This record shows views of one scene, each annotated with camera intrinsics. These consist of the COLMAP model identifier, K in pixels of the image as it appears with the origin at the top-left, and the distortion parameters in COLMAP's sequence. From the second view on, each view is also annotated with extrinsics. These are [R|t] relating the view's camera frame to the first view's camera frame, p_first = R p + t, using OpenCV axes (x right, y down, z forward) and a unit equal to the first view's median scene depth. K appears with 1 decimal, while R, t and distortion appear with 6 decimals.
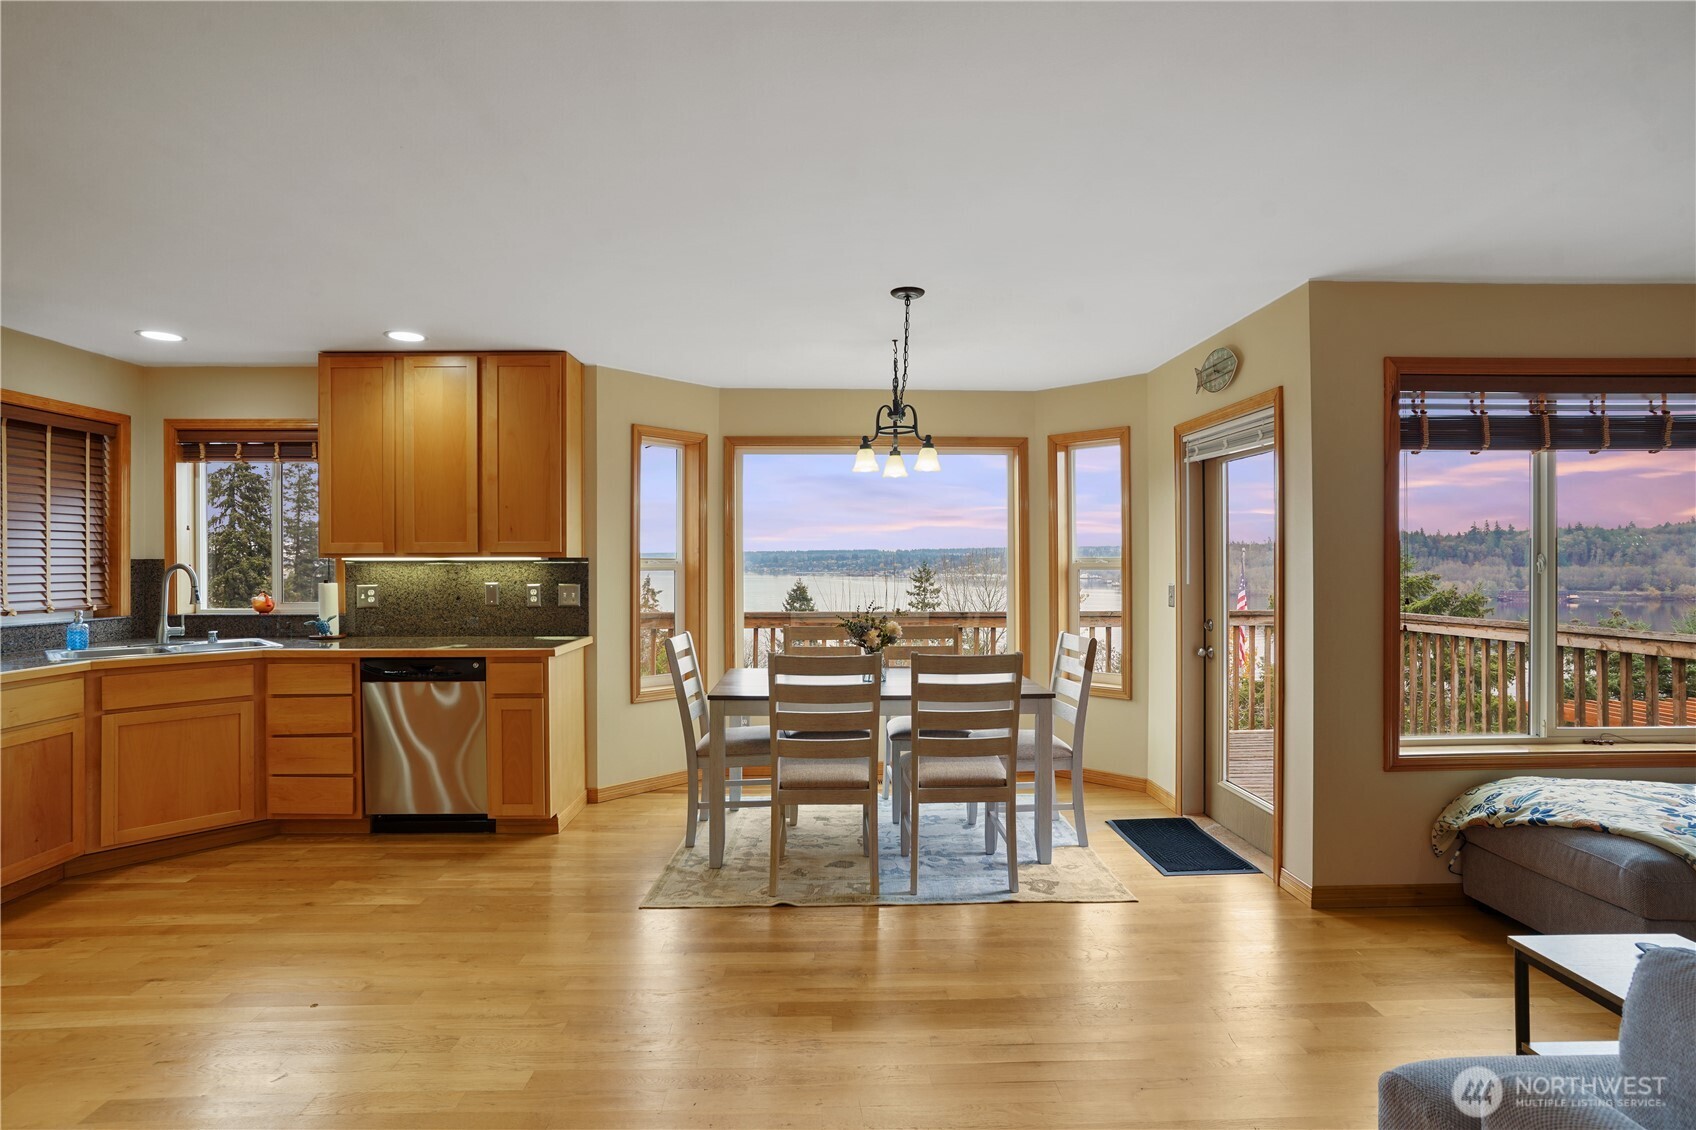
lens RADIAL K [[844.8, 0, 846.0], [0, 844.8, 564.6], [0, 0, 1]] dist [-0.081451, 0.047989]
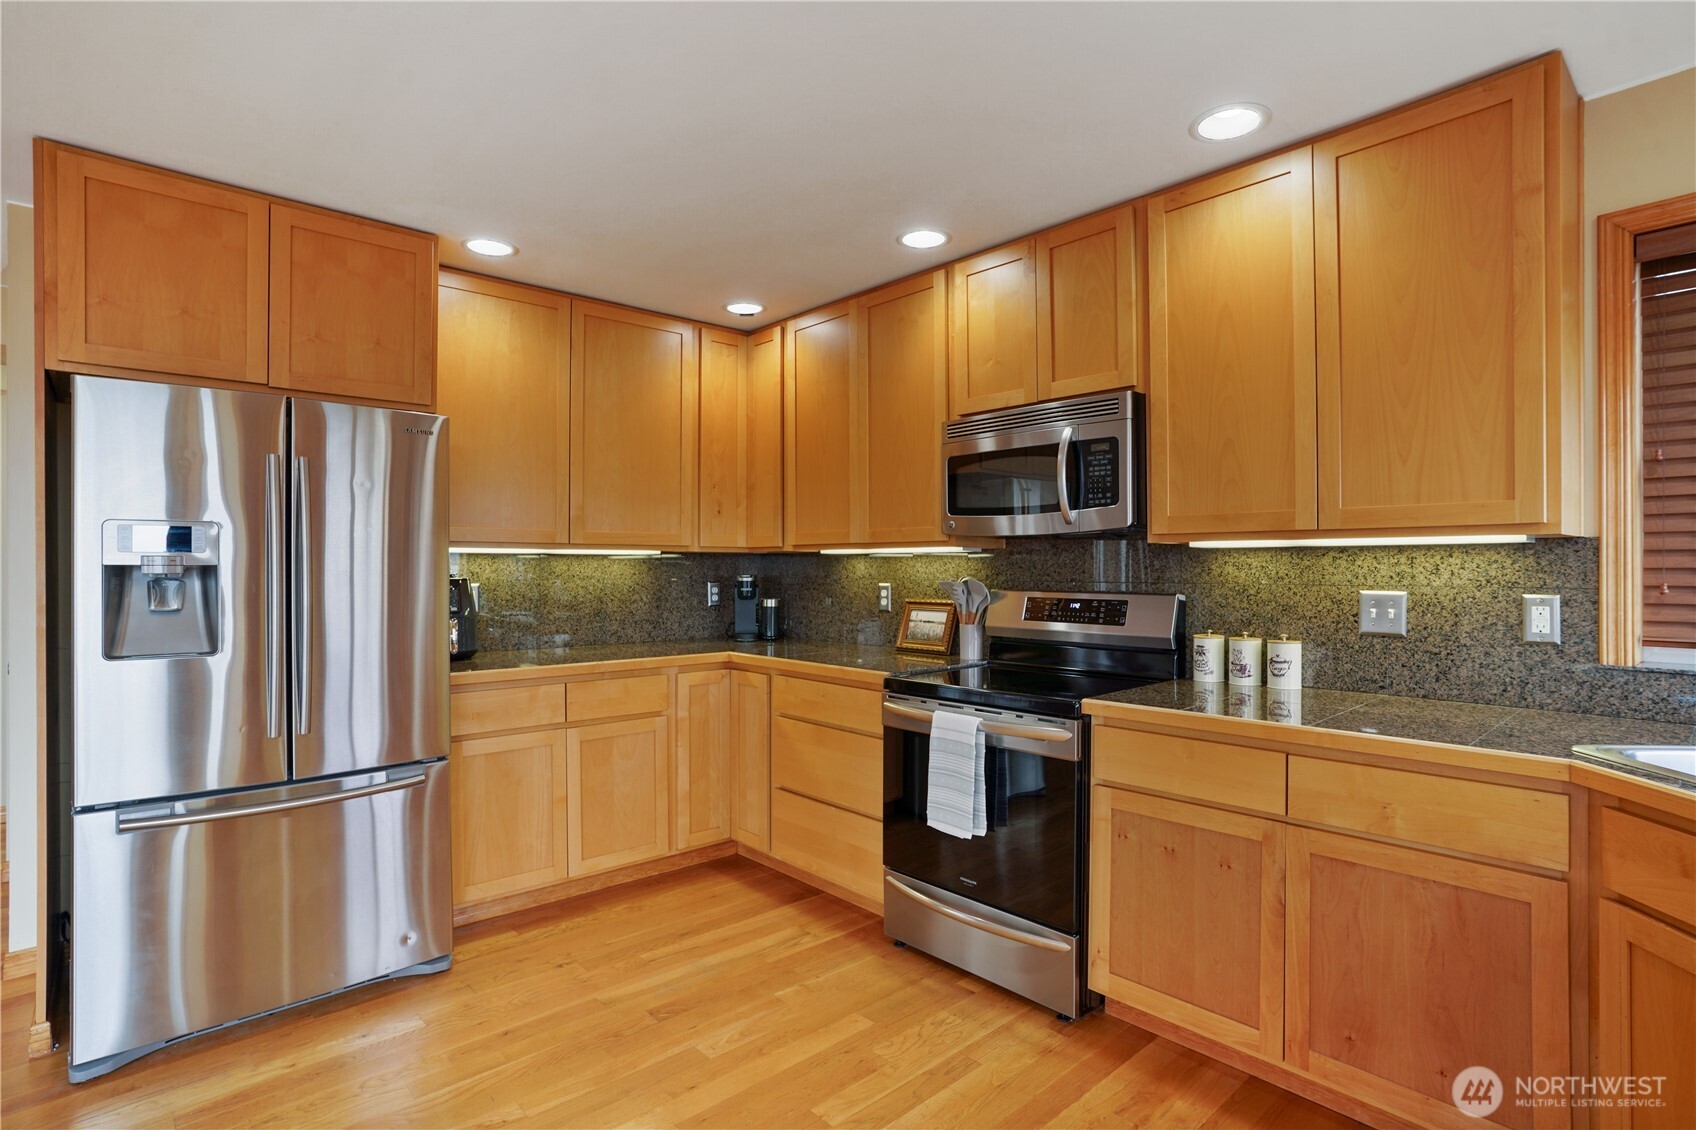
lens RADIAL K [[844.8, 0, 846.0], [0, 844.8, 564.6], [0, 0, 1]] dist [-0.081451, 0.047989]
pose [[-0.760134, -0.000089, -0.649767, -0.298125], [-0.000124, 1.000000, 0.000008, 0.010181], [0.649767, 0.000086, -0.760134, 0.949662]]
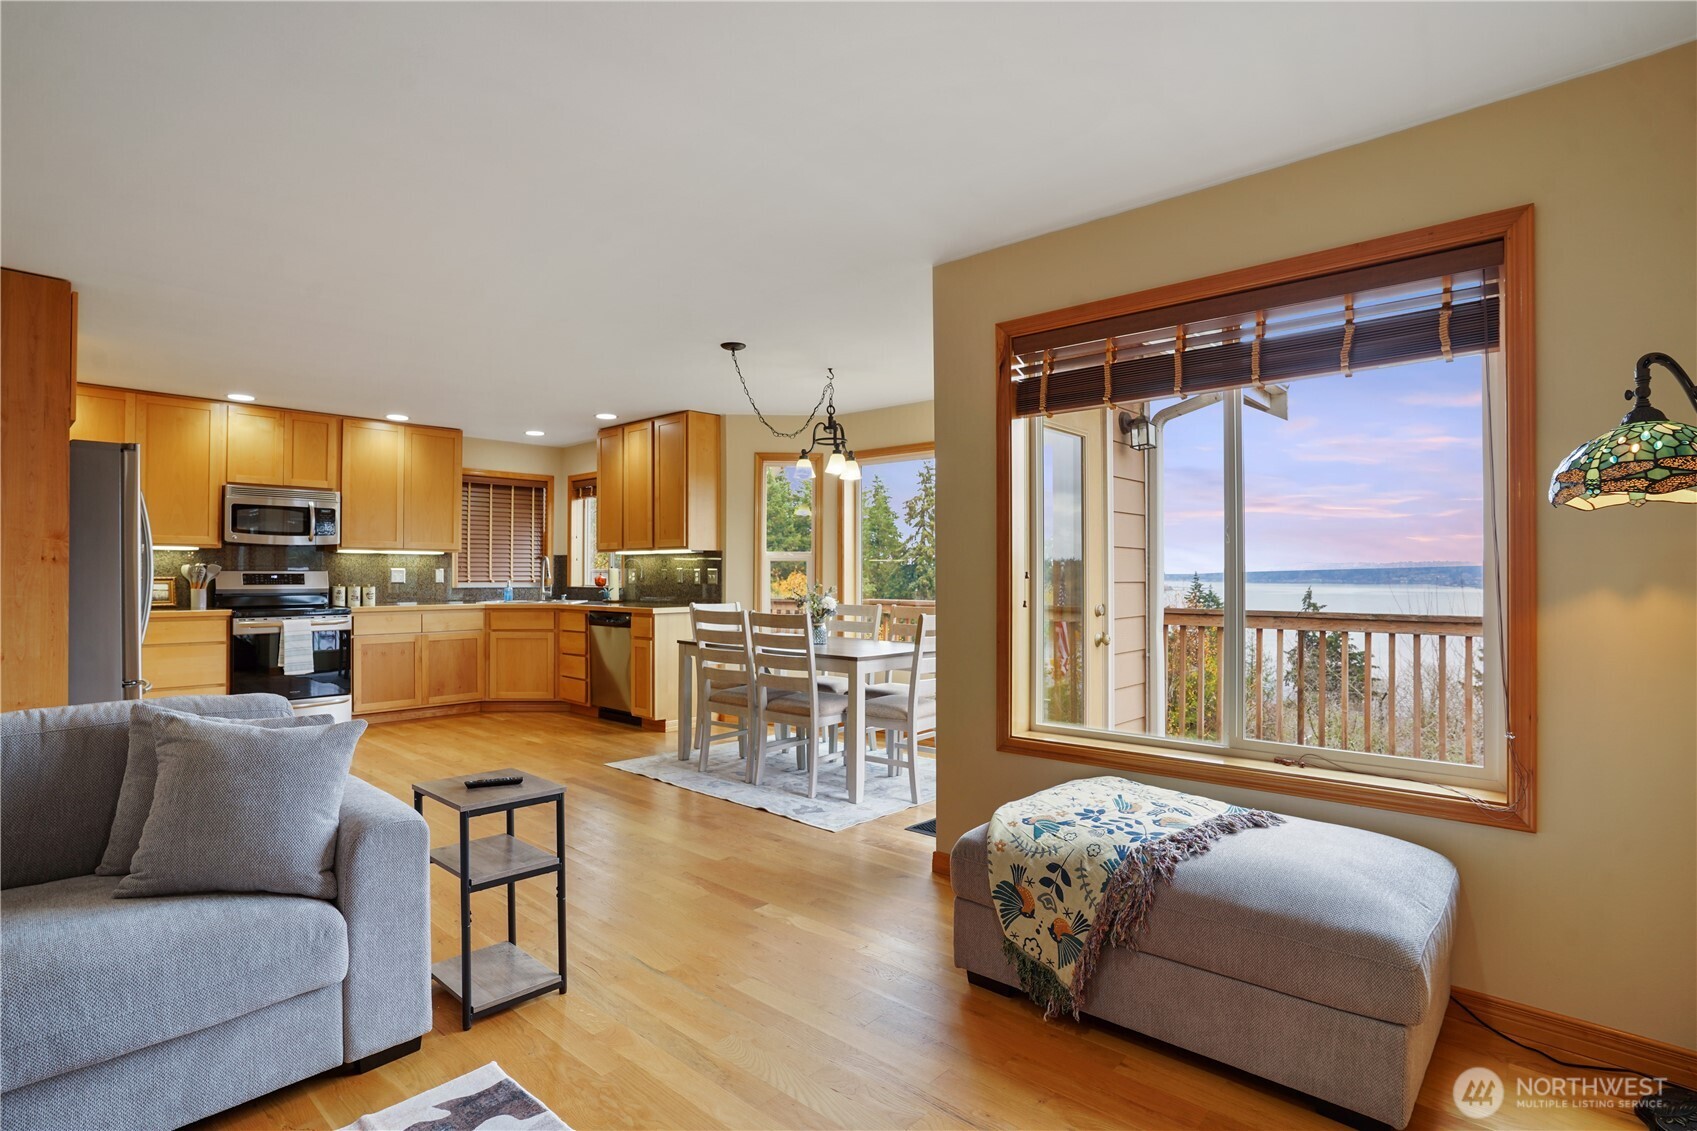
lens RADIAL K [[845.3, 0, 846.5], [0, 845.3, 565.1], [0, 0, 1]] dist [-0.081451, 0.047989]
pose [[0.720493, -0.004271, -0.693449, 0.982591], [-0.004441, 0.999932, -0.010773, 0.036509], [0.693448, 0.010841, 0.720425, 0.127851]]
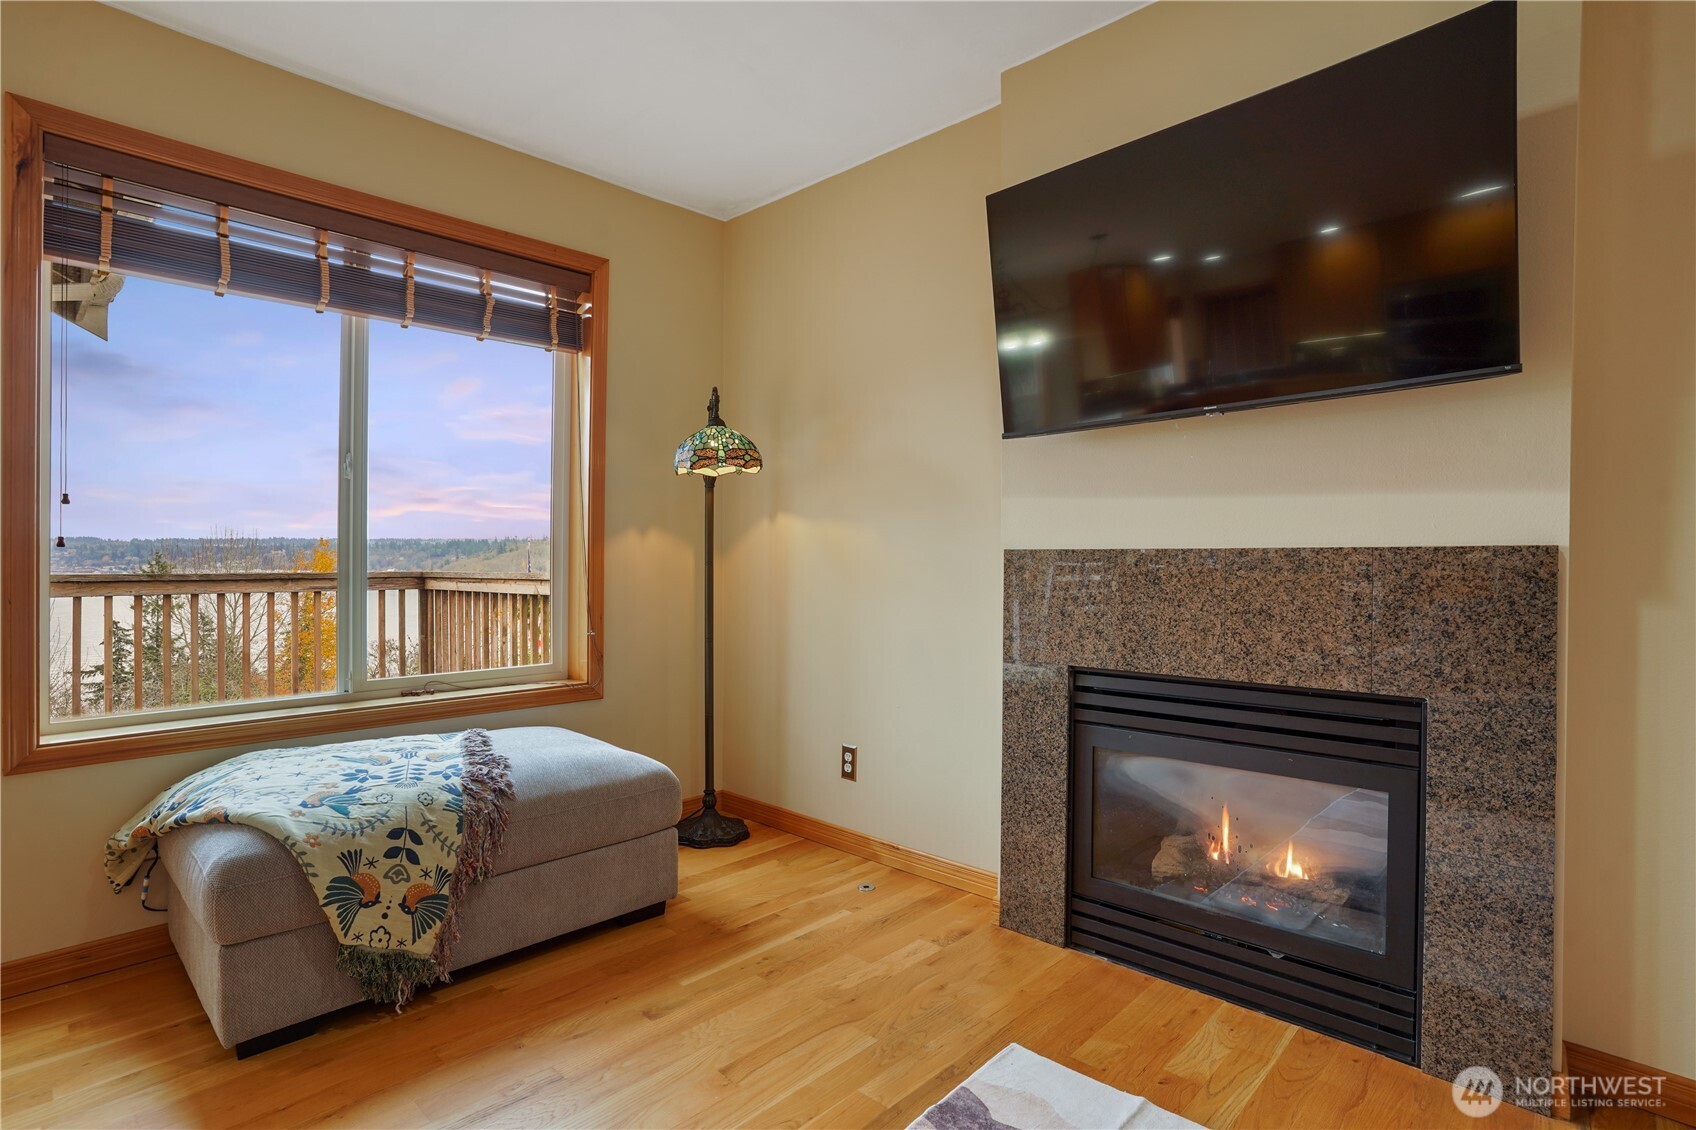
lens RADIAL K [[844.8, 0, 846.0], [0, 844.8, 564.6], [0, 0, 1]] dist [-0.081451, 0.047989]
pose [[0.712229, -0.001640, 0.701945, 0.550644], [-0.002973, 0.999981, 0.005353, 0.073424], [-0.701941, -0.005899, 0.712211, 0.108417]]
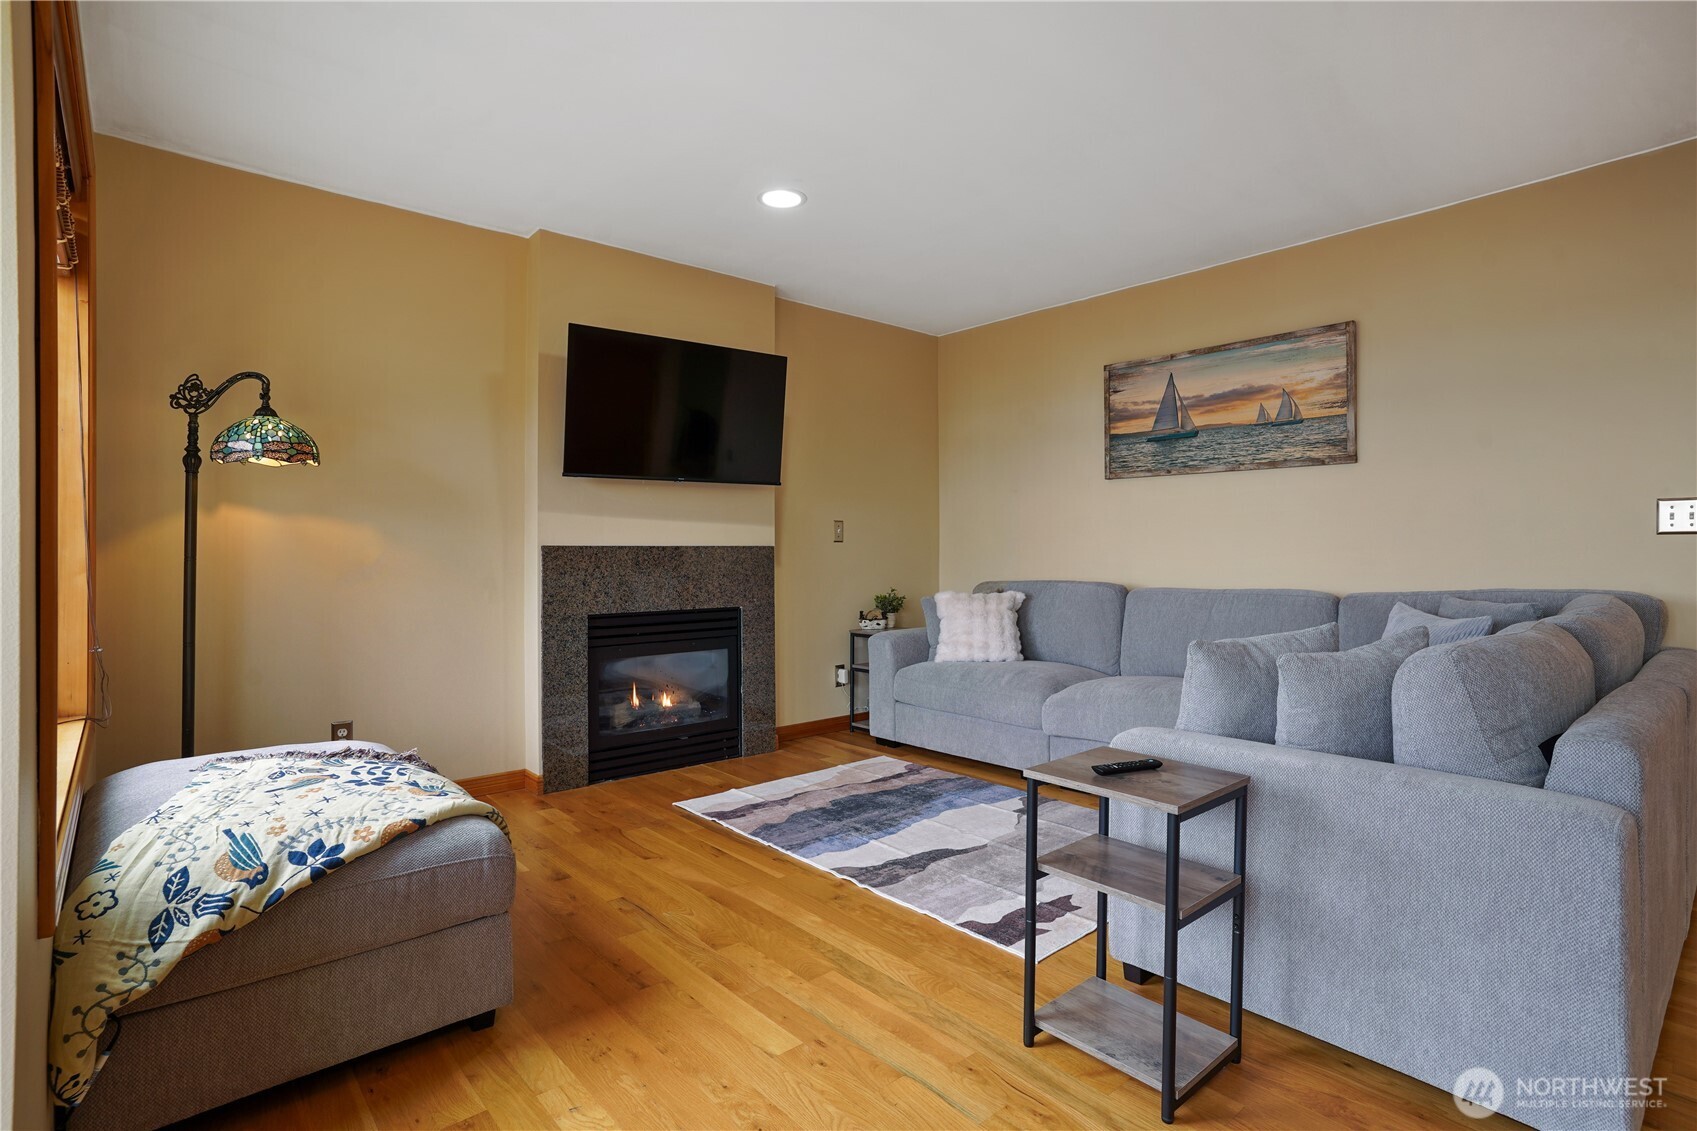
lens RADIAL K [[845.3, 0, 846.5], [0, 845.3, 565.1], [0, 0, 1]] dist [-0.081451, 0.047989]
pose [[-0.633651, -0.008577, 0.773572, 0.142517], [0.004018, 0.999889, 0.014377, 0.075333], [-0.773609, 0.012218, -0.633546, 0.770809]]
